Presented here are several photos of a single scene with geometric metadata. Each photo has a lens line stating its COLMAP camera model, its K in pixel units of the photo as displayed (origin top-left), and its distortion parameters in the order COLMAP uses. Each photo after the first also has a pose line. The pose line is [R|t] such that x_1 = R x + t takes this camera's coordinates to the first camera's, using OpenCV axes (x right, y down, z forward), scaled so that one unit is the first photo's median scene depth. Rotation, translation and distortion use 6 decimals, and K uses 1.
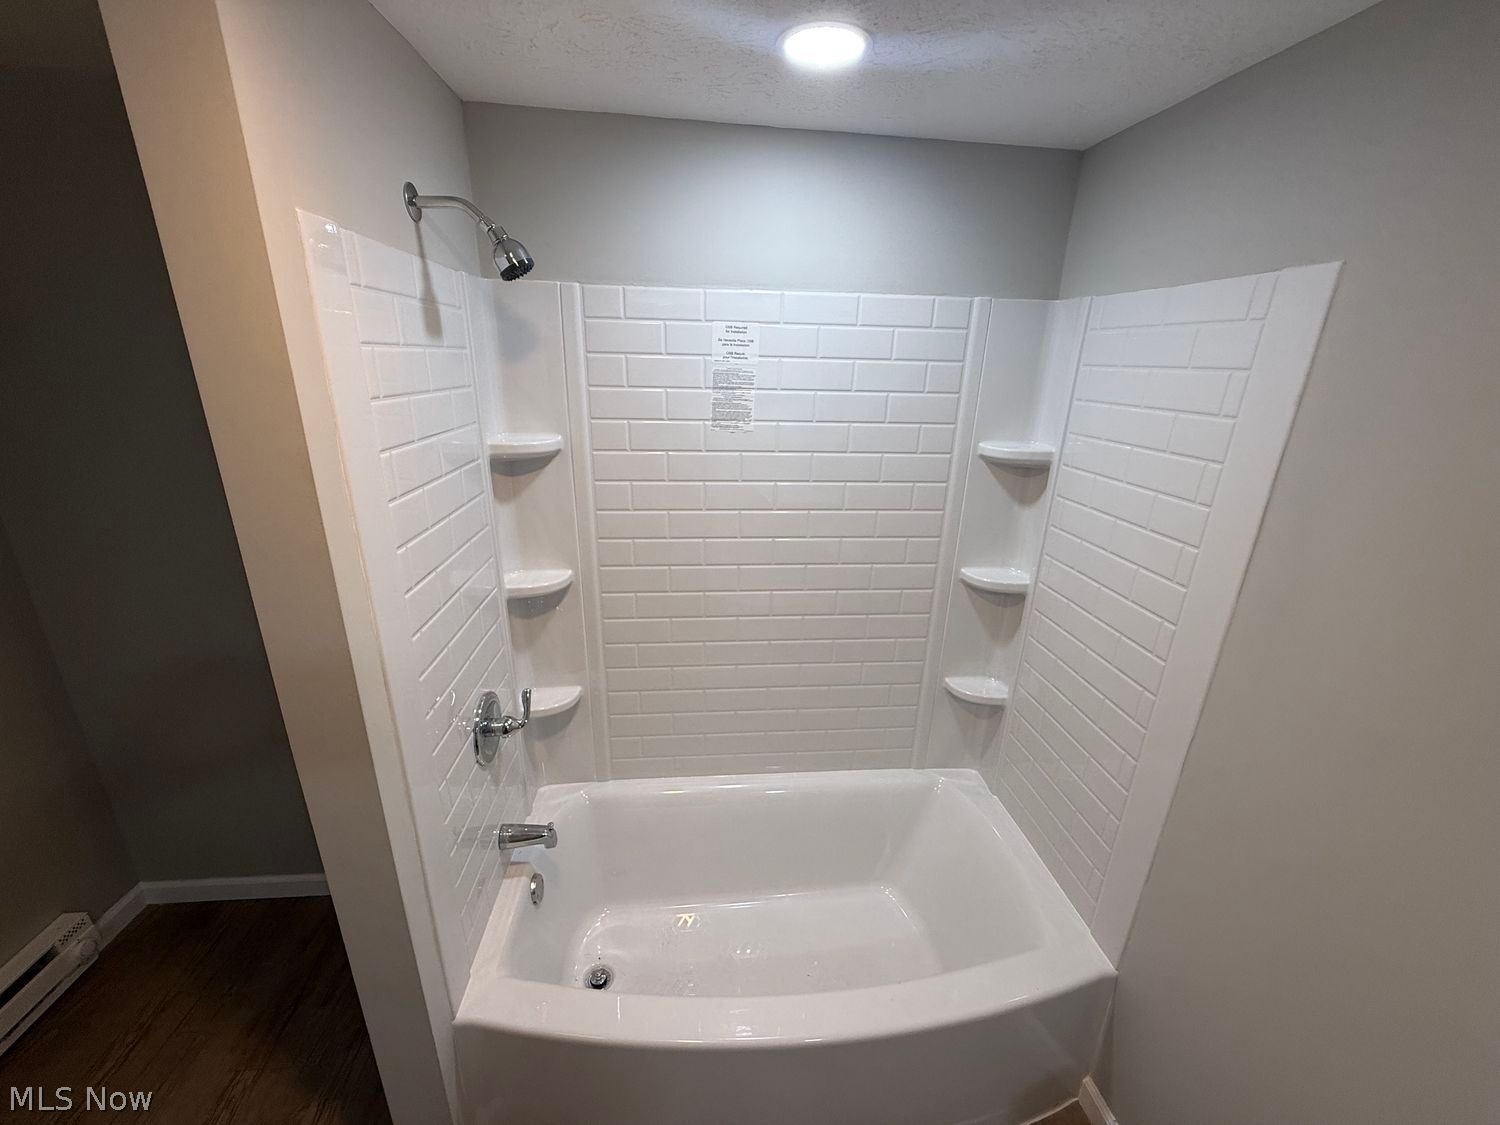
lens RADIAL K [[597.6, 0, 747.1], [0, 597.6, 563.5], [0, 0, 1]] dist [0.002073, -0.000294]
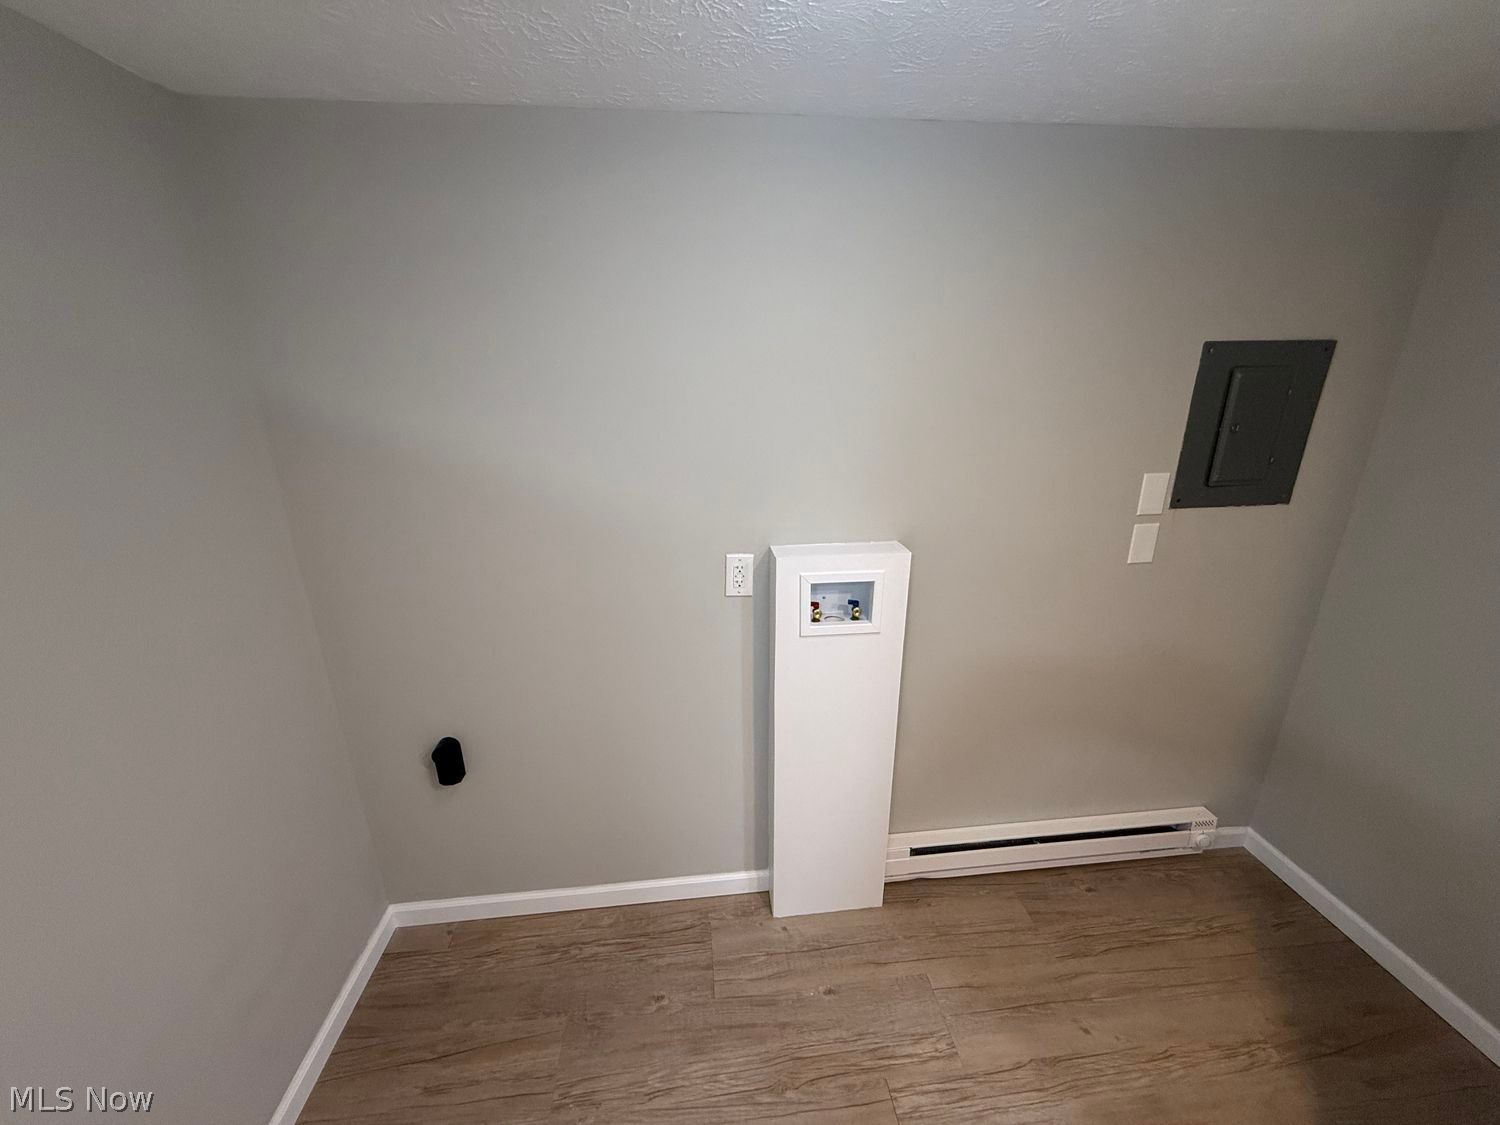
lens RADIAL K [[597.6, 0, 747.1], [0, 597.6, 563.5], [0, 0, 1]] dist [0.002073, -0.000294]
pose [[0.018815, 0.292887, -0.955962, -0.090993], [-0.314110, 0.909452, 0.272455, 0.070949], [0.949200, 0.295151, 0.109110, -0.216098]]
